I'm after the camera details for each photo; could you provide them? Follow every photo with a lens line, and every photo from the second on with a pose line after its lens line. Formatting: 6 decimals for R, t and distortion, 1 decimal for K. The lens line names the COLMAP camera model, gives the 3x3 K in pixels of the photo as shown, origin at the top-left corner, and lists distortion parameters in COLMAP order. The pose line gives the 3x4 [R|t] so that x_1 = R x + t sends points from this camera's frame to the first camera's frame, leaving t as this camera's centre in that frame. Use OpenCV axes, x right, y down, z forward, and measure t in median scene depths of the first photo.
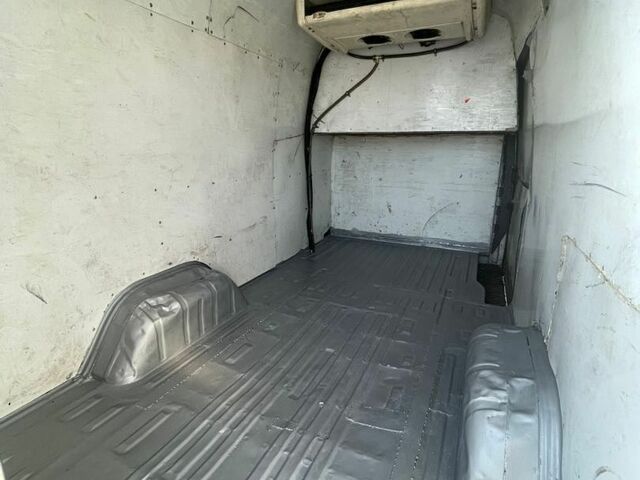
lens RADIAL K [[335.5, 0, 320.0], [0, 335.5, 240.0], [0, 0, 1]] dist [-0.023502, 0.000168]
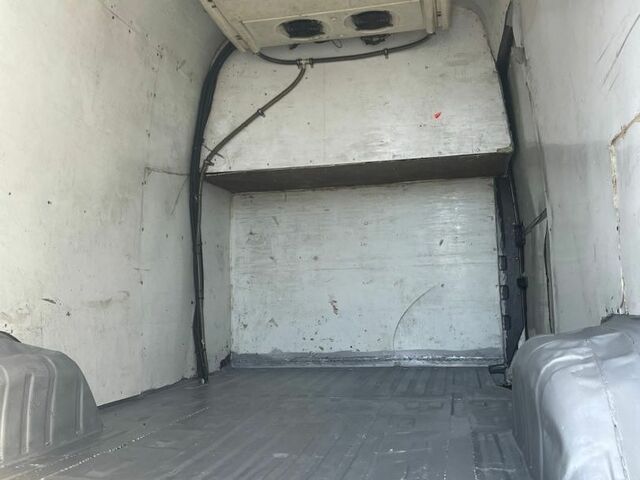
lens RADIAL K [[629.6, 0, 320.0], [0, 629.6, 253.2], [0, 0, 1]] dist [0.043152, -0.016550]
pose [[0.972309, -0.008440, 0.233548, -0.092206], [0.088267, 0.938591, -0.333551, 0.232651], [-0.216391, 0.344929, 0.913345, -0.042230]]
